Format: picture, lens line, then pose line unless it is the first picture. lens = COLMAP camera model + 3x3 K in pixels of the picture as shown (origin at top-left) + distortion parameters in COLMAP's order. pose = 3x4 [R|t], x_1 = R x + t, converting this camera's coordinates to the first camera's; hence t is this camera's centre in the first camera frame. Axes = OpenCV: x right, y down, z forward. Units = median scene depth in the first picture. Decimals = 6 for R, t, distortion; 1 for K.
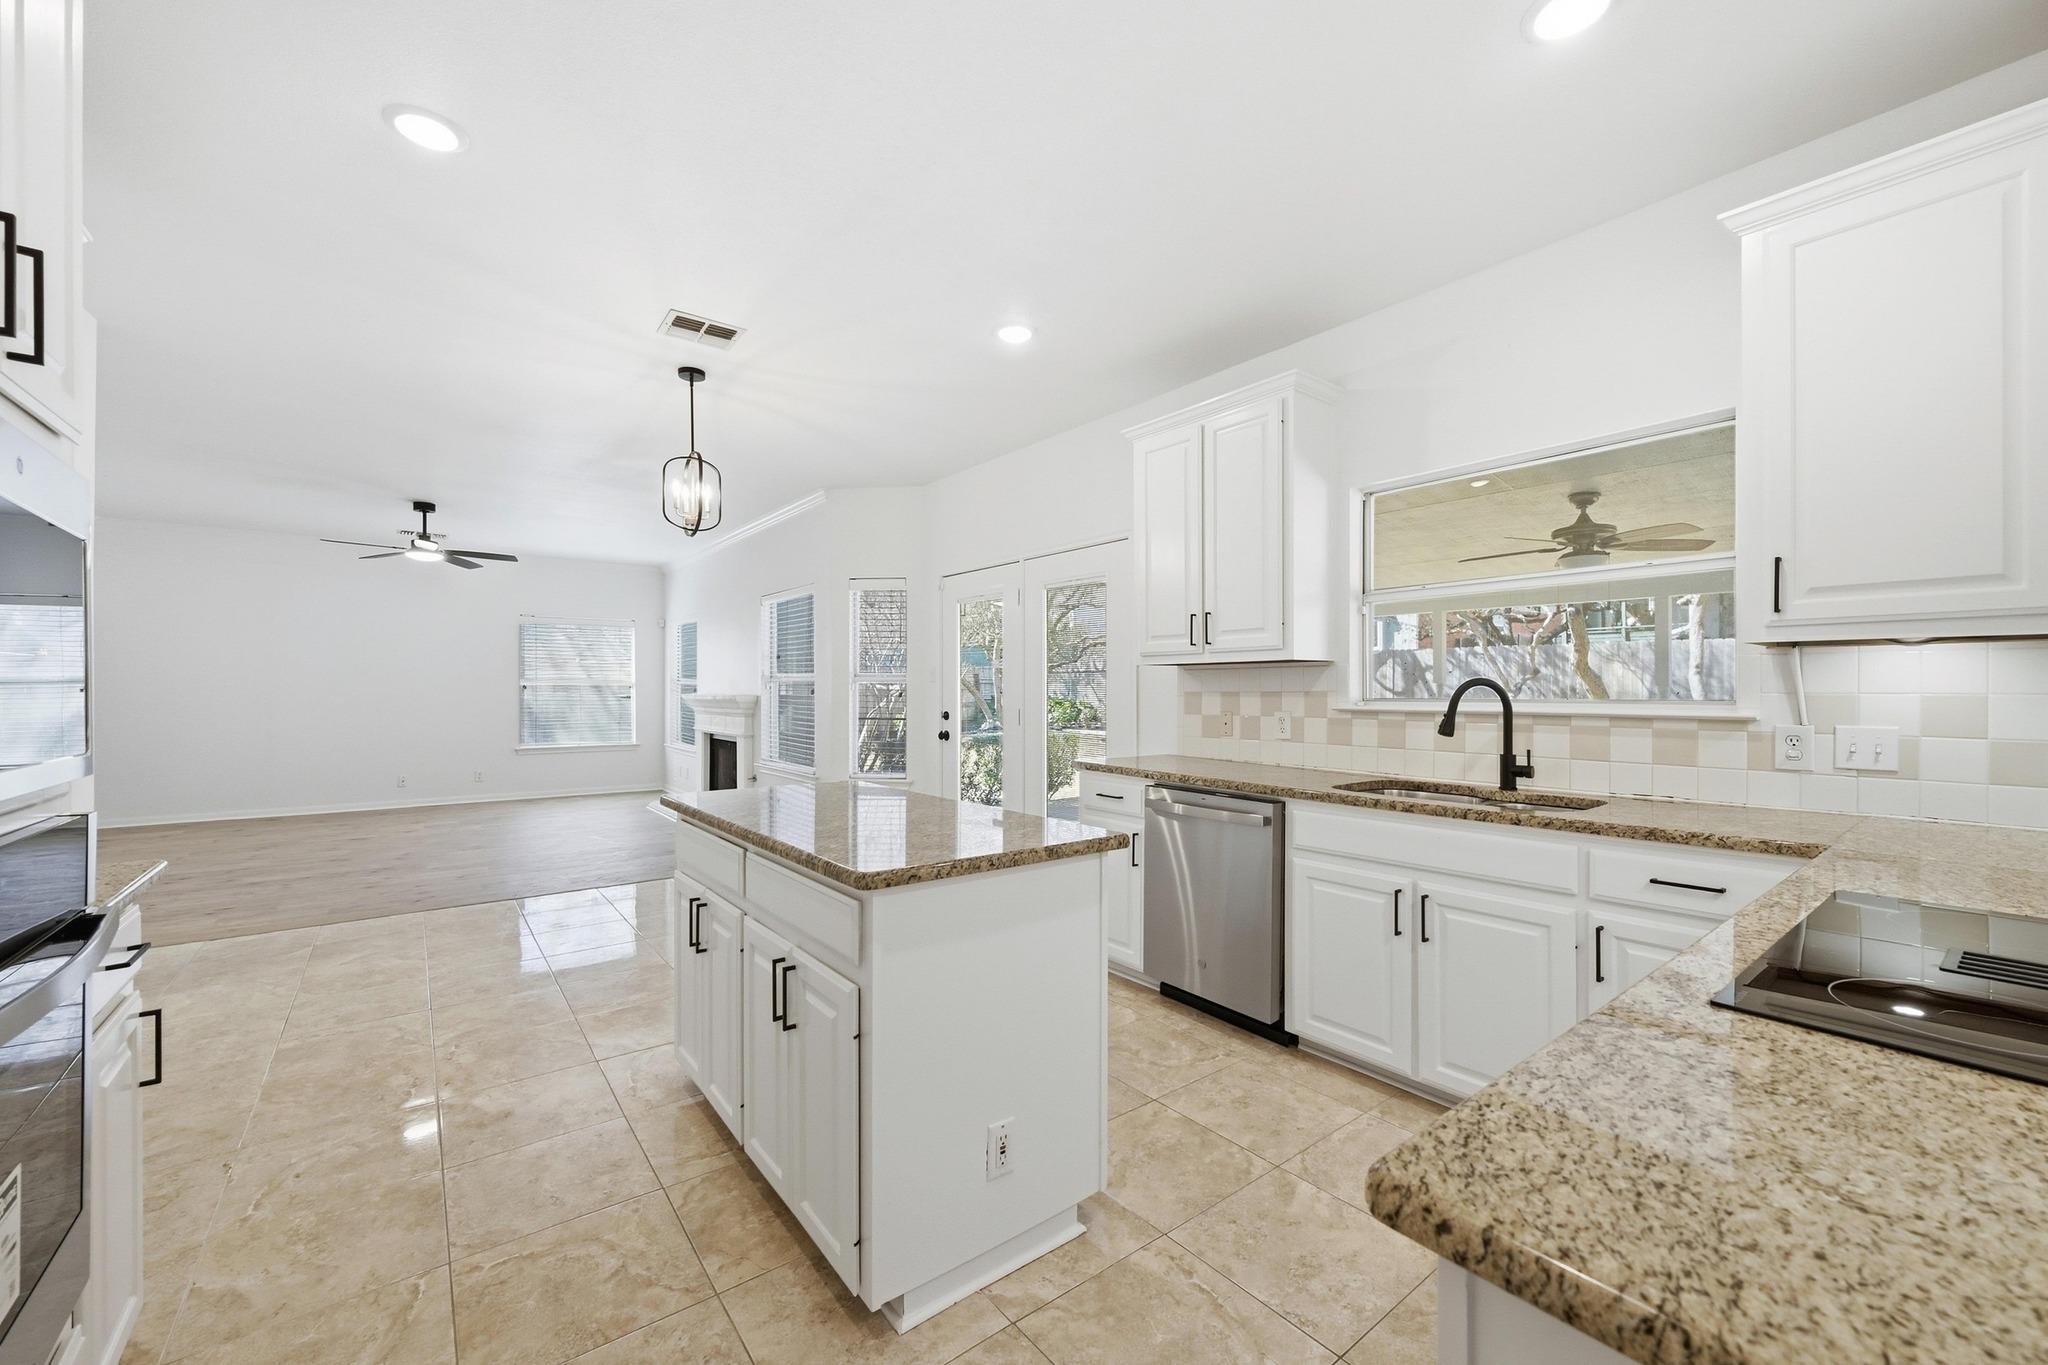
lens RADIAL K [[797.2, 0, 1012.0], [0, 797.2, 692.1], [0, 0, 1]] dist [-0.001454, 0.000051]
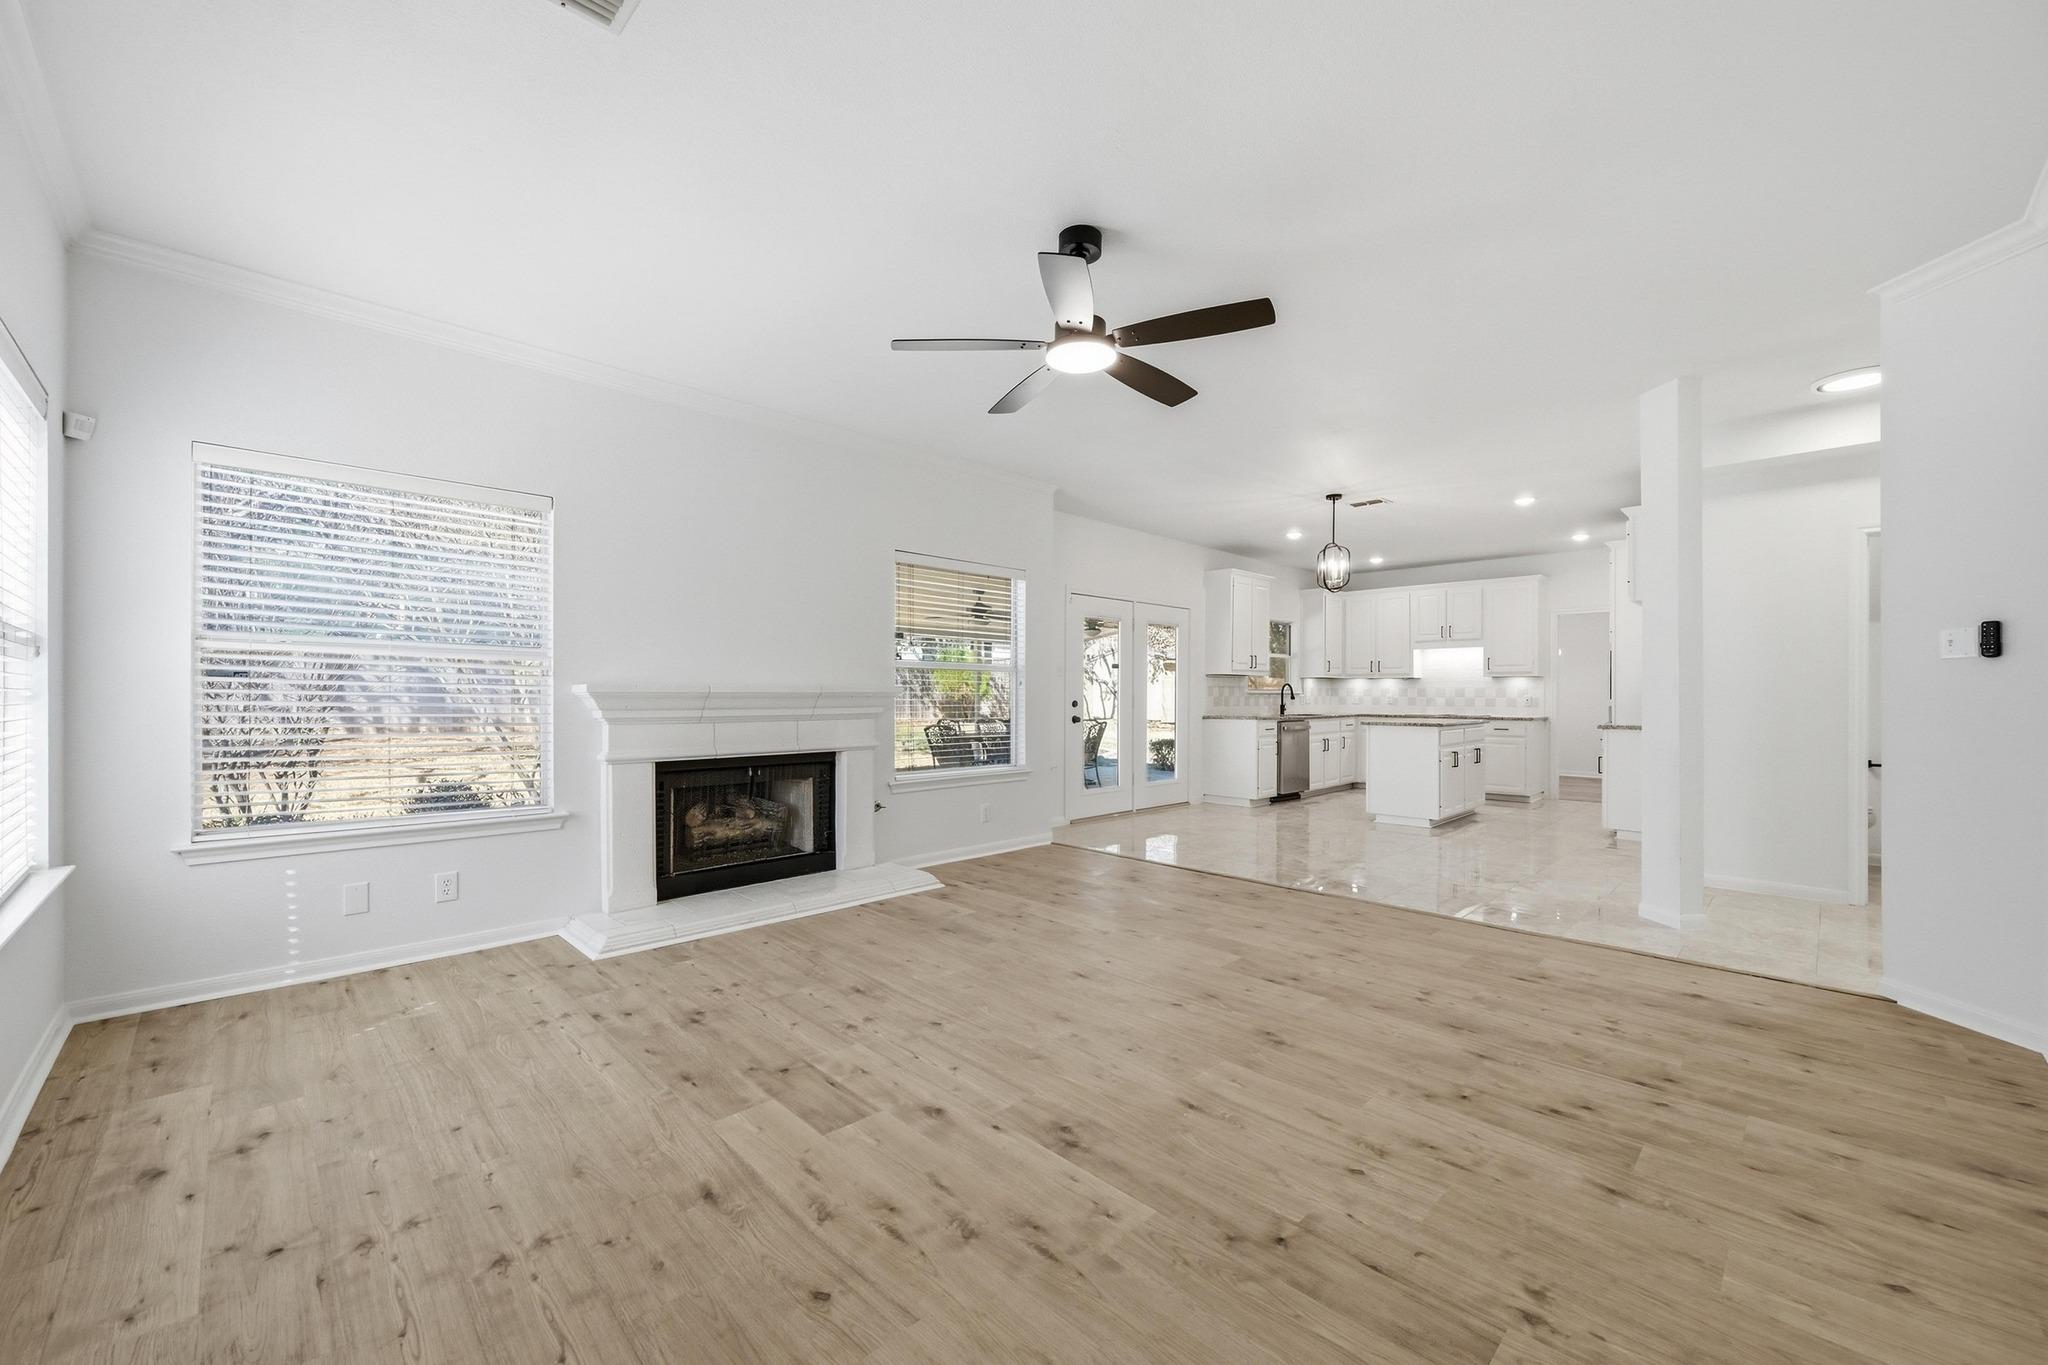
lens RADIAL K [[797.2, 0, 1012.0], [0, 797.2, 692.1], [0, 0, 1]] dist [-0.001454, 0.000051]
pose [[-0.124707, -0.004641, 0.992183, -2.264818], [-0.005900, 0.999975, 0.003935, 0.011328], [-0.992176, -0.005363, -0.124731, 2.143787]]
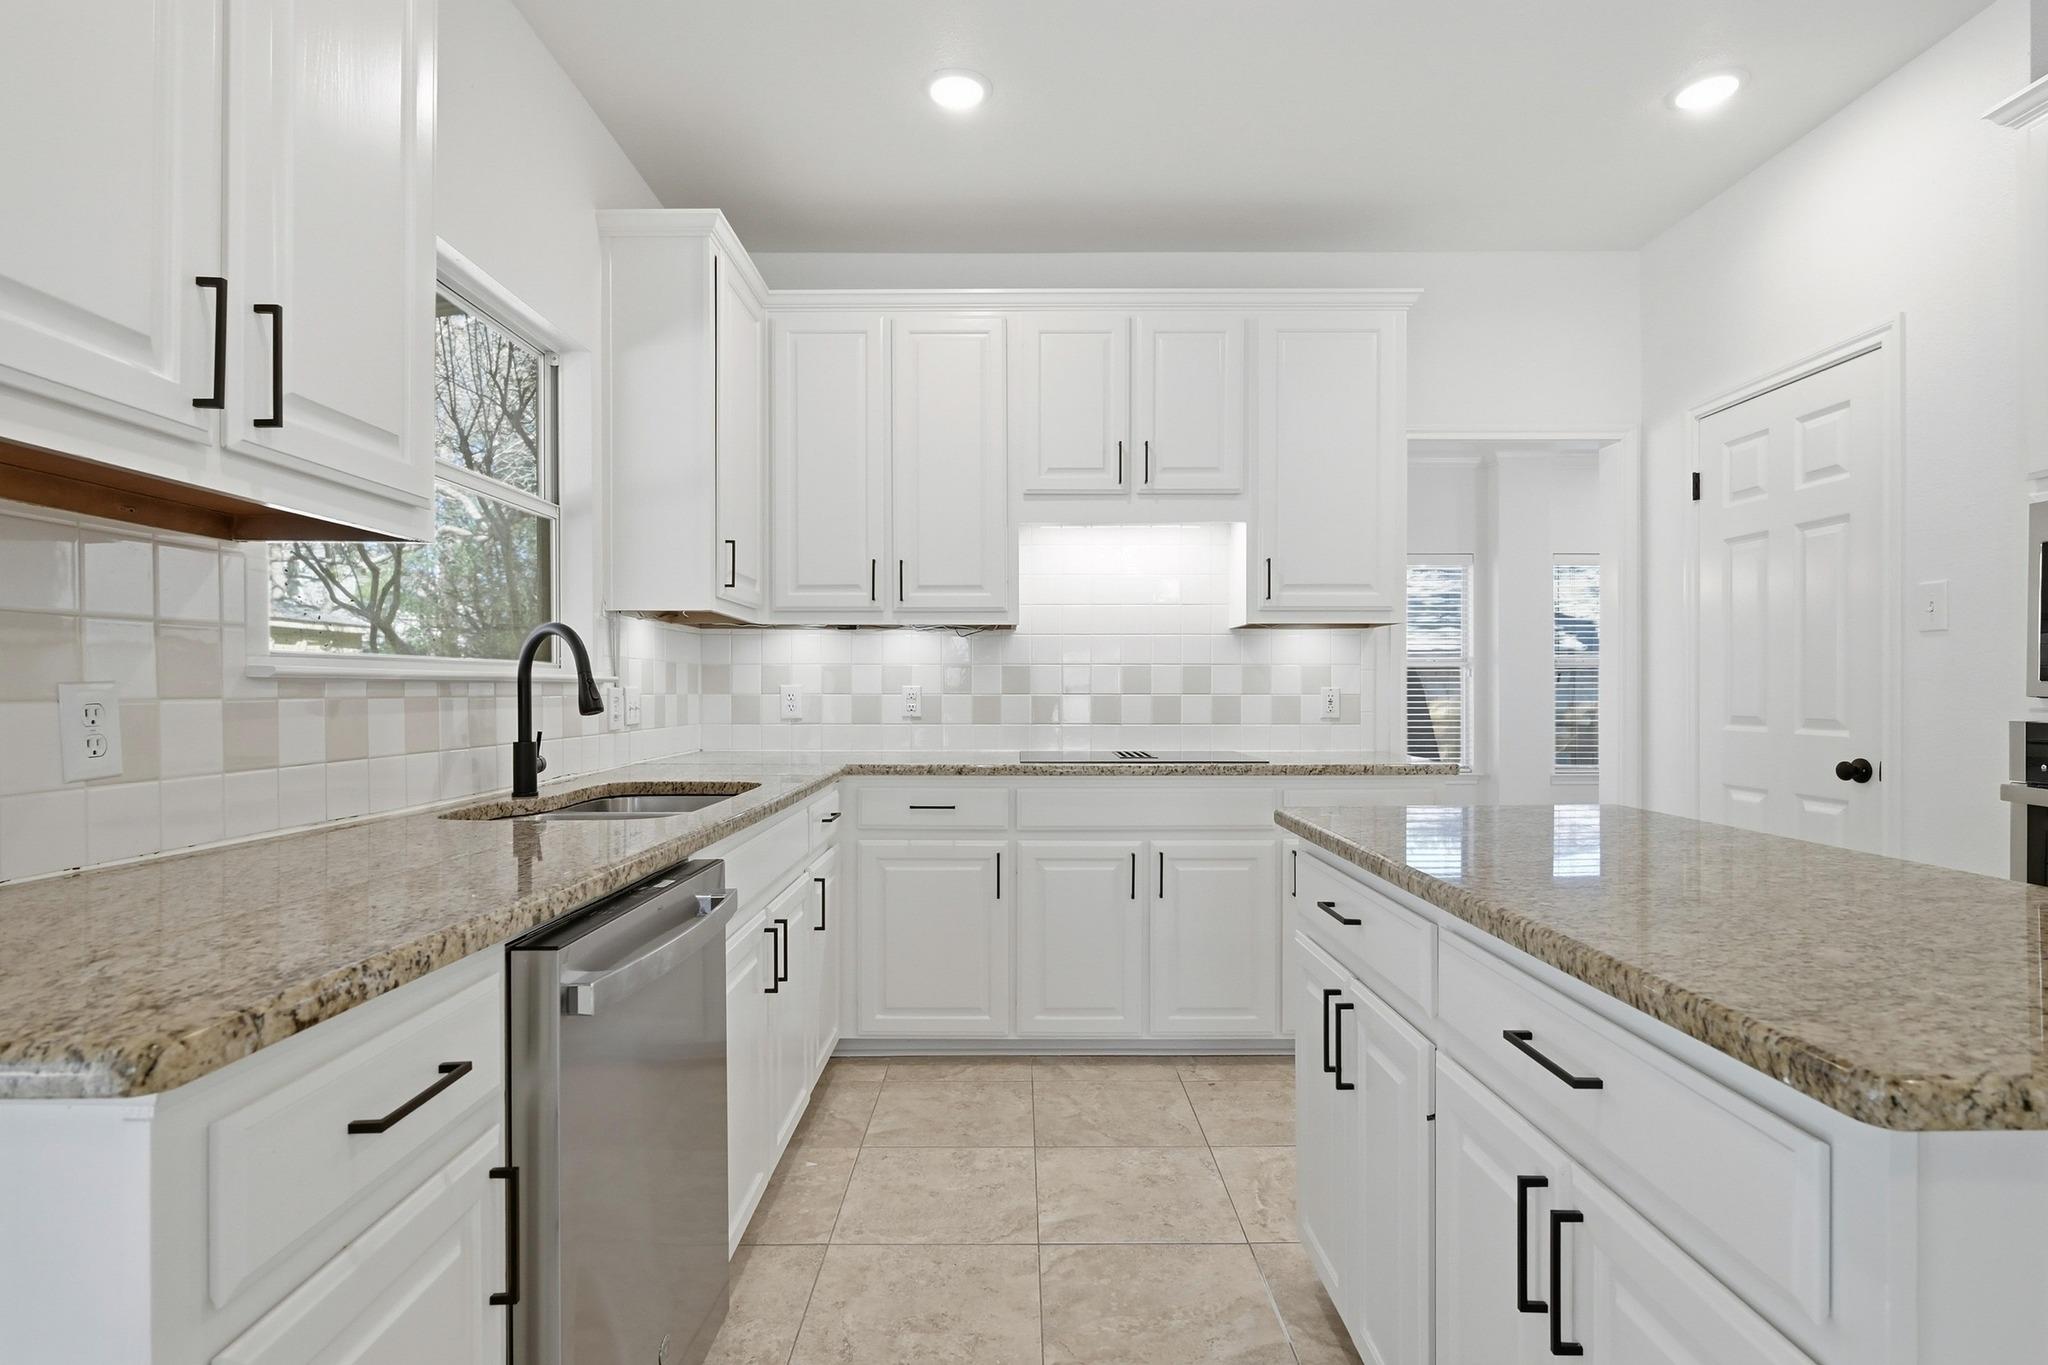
lens RADIAL K [[1022.6, 0, 1011.5], [0, 1022.6, 686.4], [0, 0, 1]] dist [0.002463, 0.000171]
pose [[-0.795068, -0.003629, 0.606509, -0.163168], [-0.004905, 0.999988, -0.000446, 0.025003], [-0.606500, -0.003330, -0.795077, 1.142047]]
